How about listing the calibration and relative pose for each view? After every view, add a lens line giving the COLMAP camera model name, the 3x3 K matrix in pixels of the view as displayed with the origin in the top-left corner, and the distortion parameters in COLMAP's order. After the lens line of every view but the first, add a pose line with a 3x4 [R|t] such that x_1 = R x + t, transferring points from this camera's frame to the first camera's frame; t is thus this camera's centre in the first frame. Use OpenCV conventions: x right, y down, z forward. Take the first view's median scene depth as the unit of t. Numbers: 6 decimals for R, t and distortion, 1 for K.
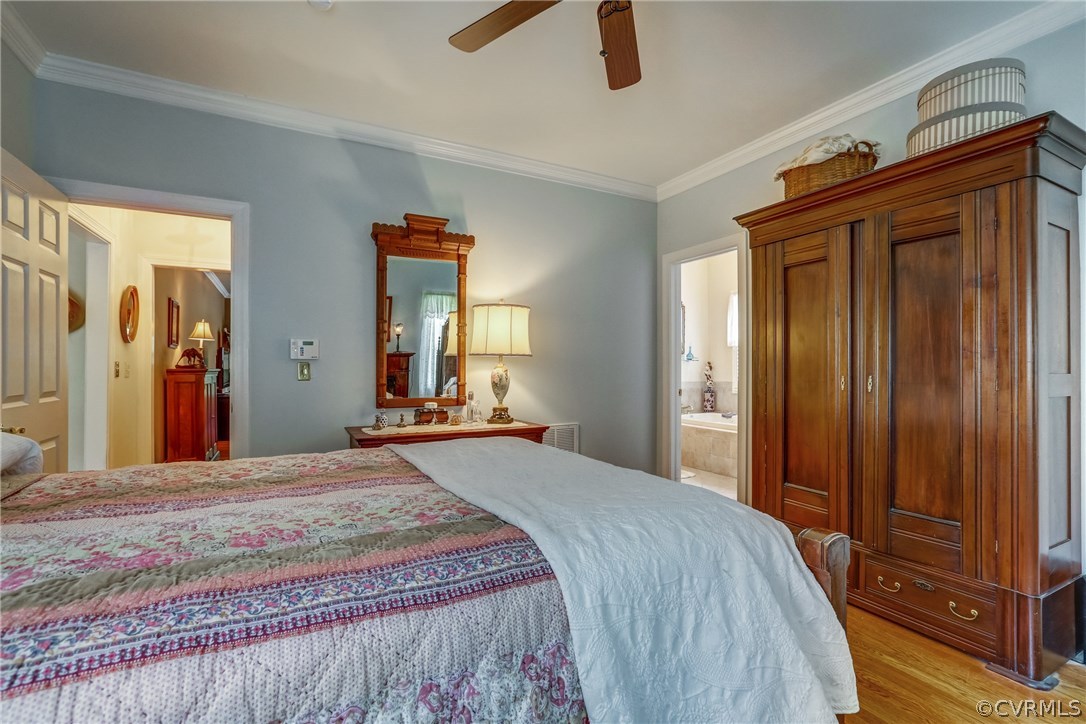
lens RADIAL K [[487.9, 0, 545.2], [0, 487.9, 367.0], [0, 0, 1]] dist [-0.021381, 0.008624]
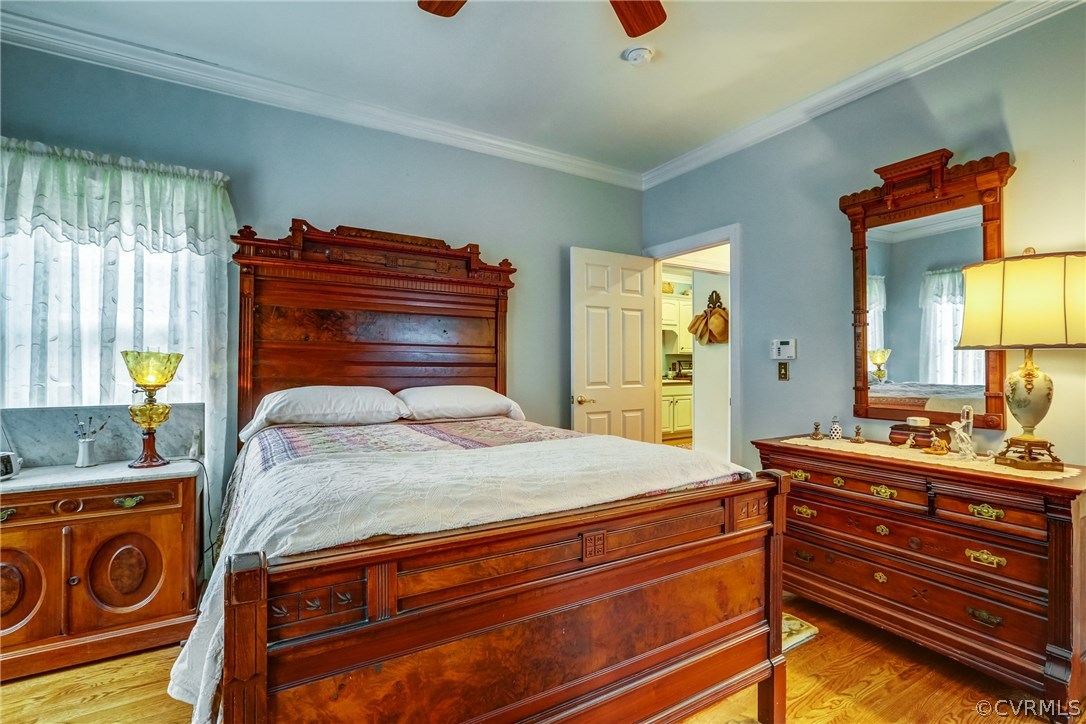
lens RADIAL K [[499.3, 0, 543.0], [0, 499.3, 362.0], [0, 0, 1]] dist [-0.048222, 0.028059]
pose [[0.053631, -0.010133, -0.998509, 0.485786], [-0.007411, 0.999917, -0.010545, 0.003941], [0.998533, 0.007966, 0.053551, 0.448368]]
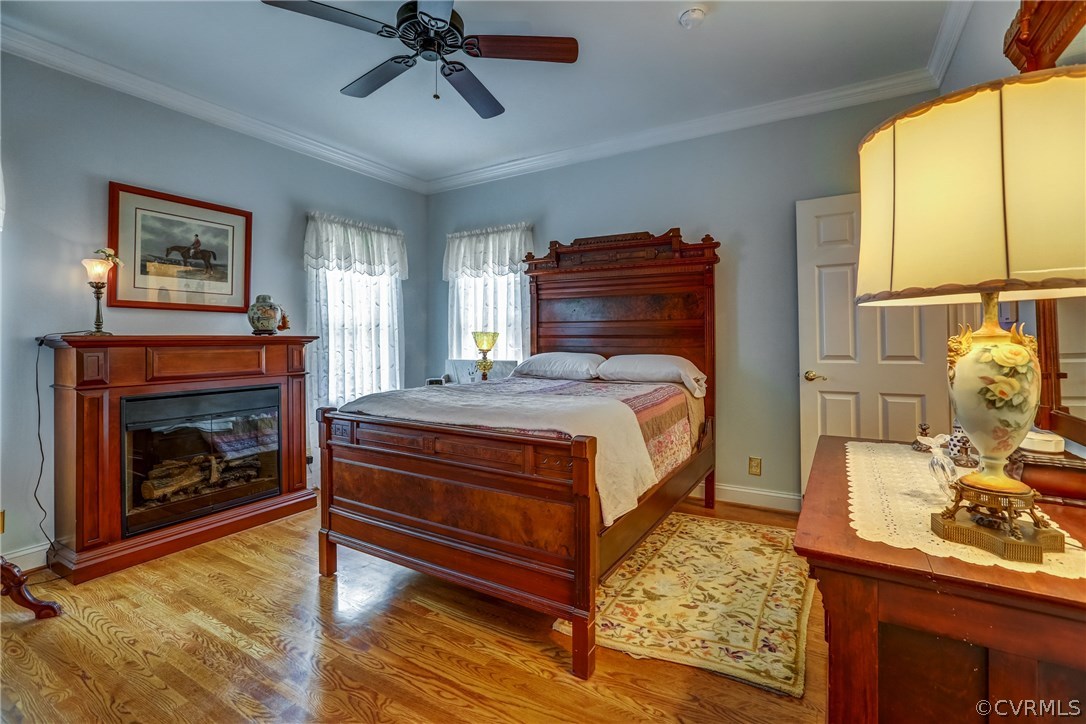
lens RADIAL K [[498.6, 0, 541.4], [0, 498.6, 331.3], [0, 0, 1]] dist [-0.049204, 0.028490]
pose [[-0.855935, -0.004844, -0.517061, 0.291713], [0.001144, 0.999936, -0.011261, -0.000238], [0.517082, -0.010230, -0.855874, 1.231476]]
